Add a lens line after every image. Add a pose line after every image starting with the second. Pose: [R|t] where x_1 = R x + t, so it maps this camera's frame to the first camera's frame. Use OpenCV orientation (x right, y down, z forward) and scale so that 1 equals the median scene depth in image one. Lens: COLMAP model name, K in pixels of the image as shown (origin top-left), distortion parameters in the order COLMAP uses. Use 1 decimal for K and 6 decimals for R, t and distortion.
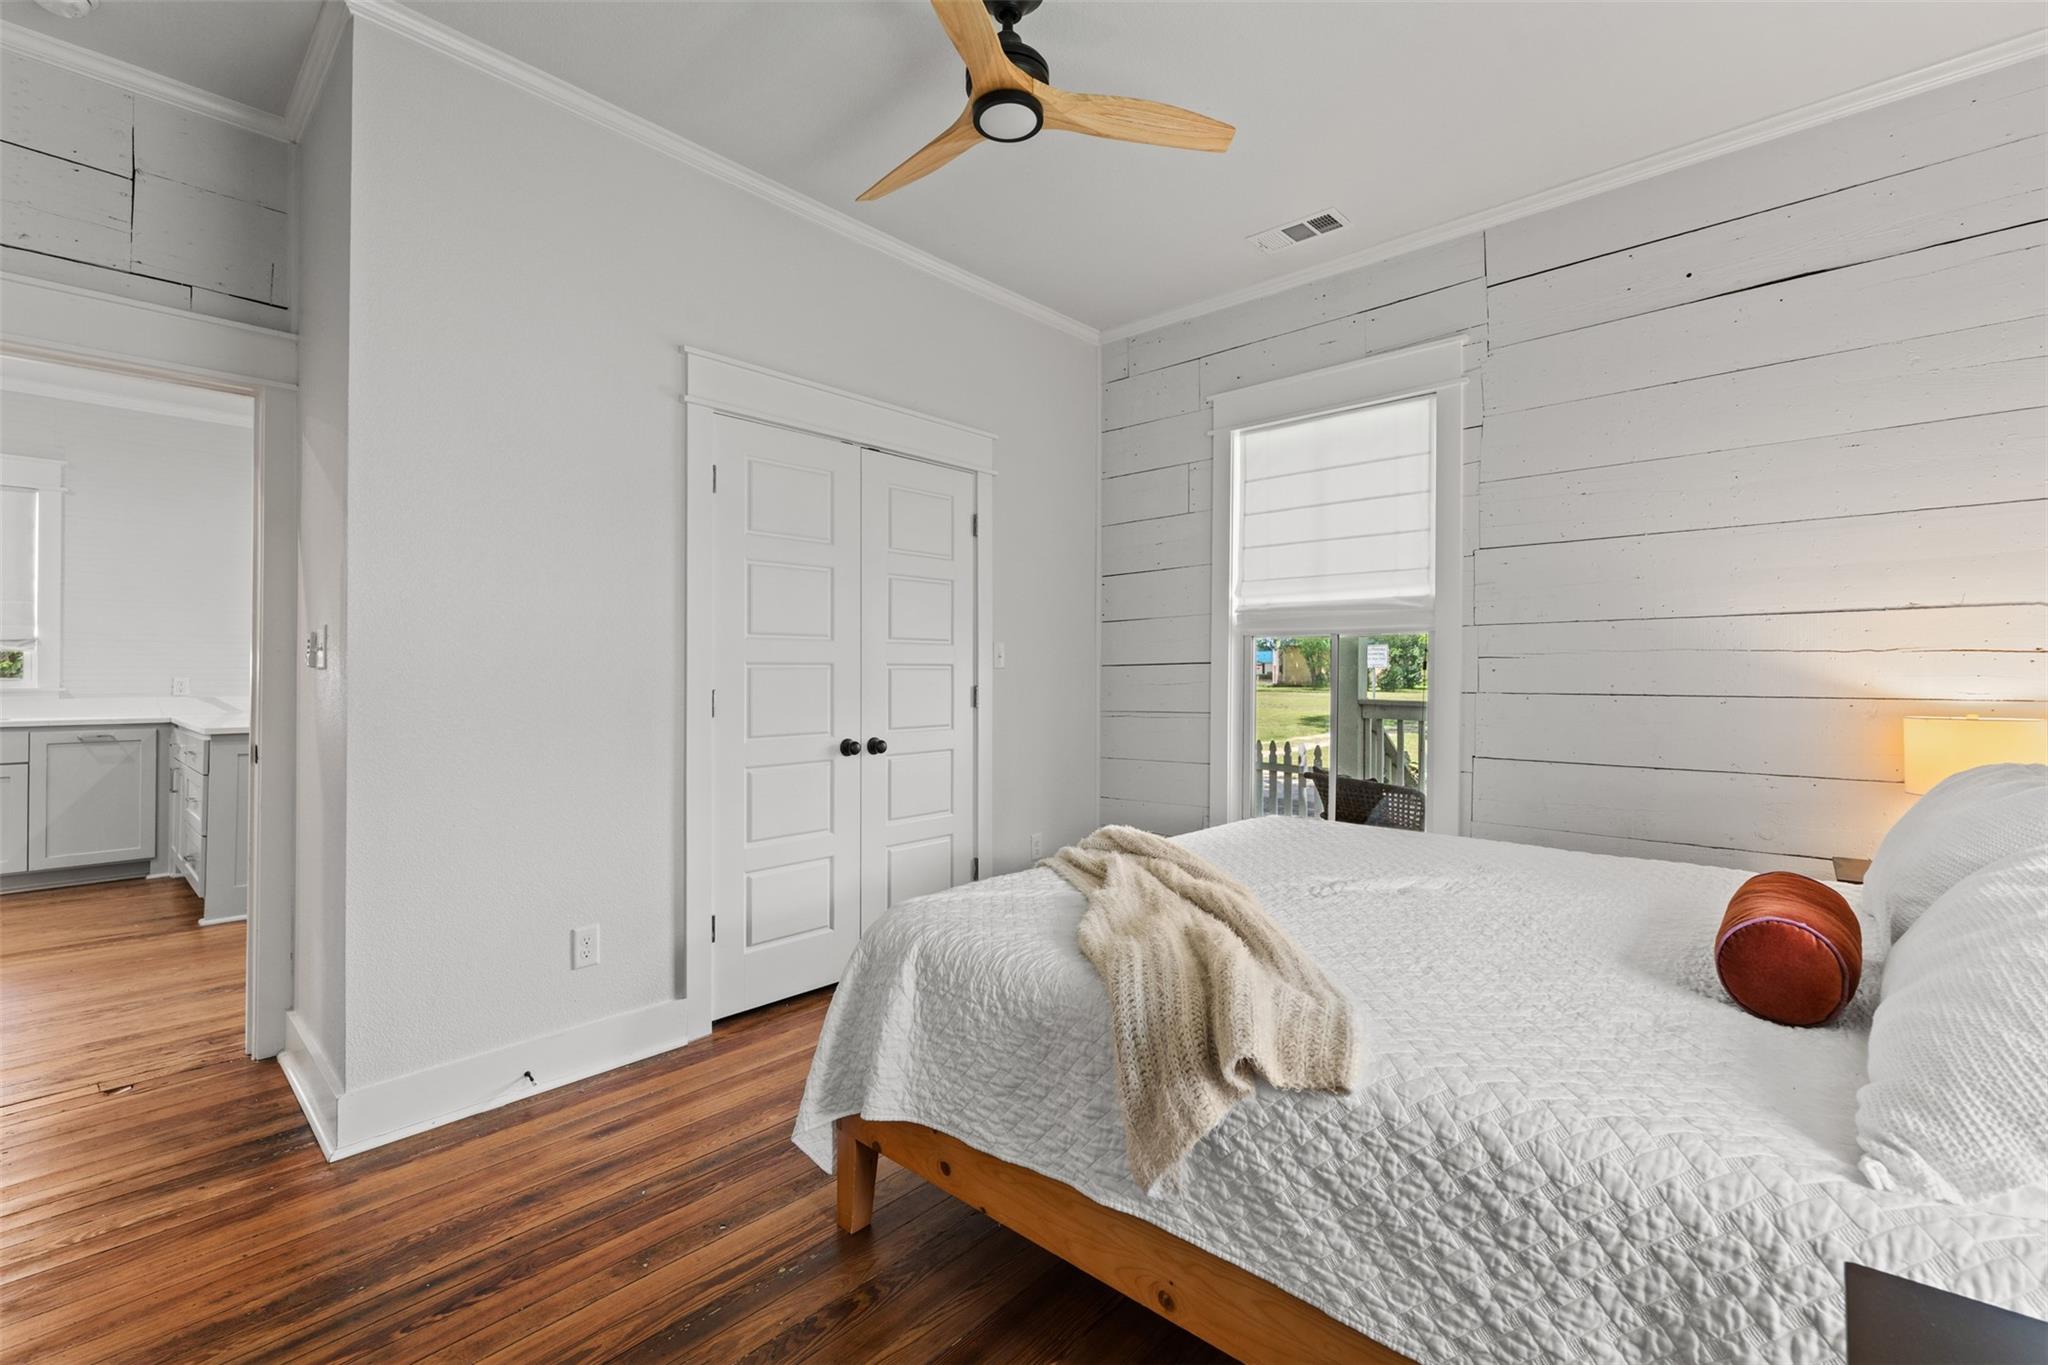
lens RADIAL K [[868.6, 0, 1024.0], [0, 868.6, 682.5], [0, 0, 1]] dist [-0.000244, 0.000003]
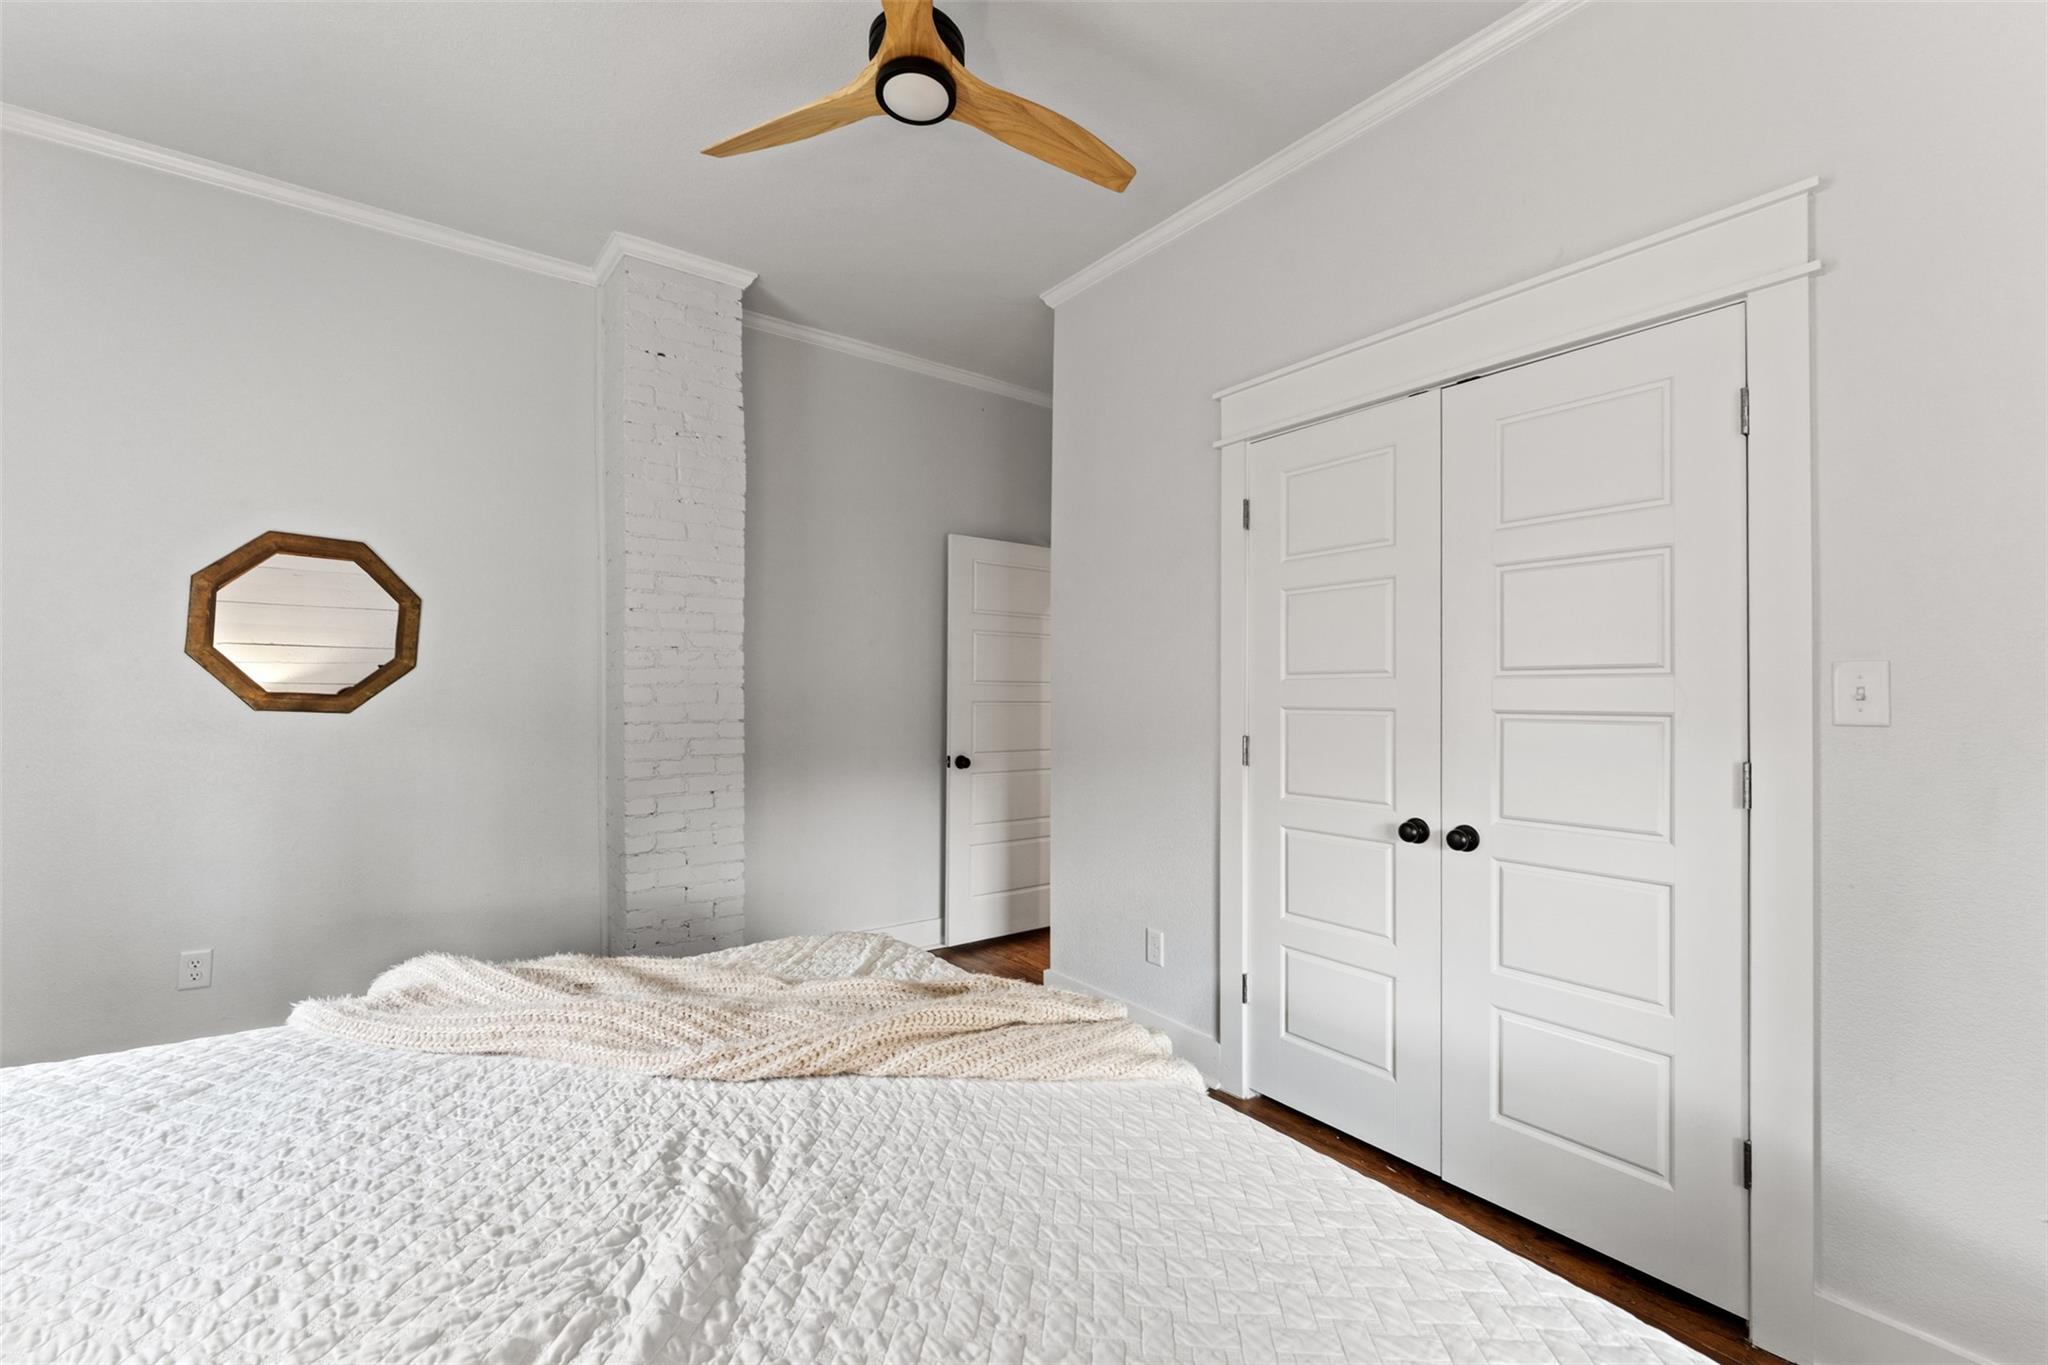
lens RADIAL K [[843.1, 0, 1024.0], [0, 843.1, 682.5], [0, 0, 1]] dist [-0.002050, -0.003148]
pose [[-0.193876, -0.013242, -0.980937, 0.512297], [-0.013824, 0.999846, -0.010765, -0.031225], [0.980929, 0.011473, -0.194030, 0.813845]]
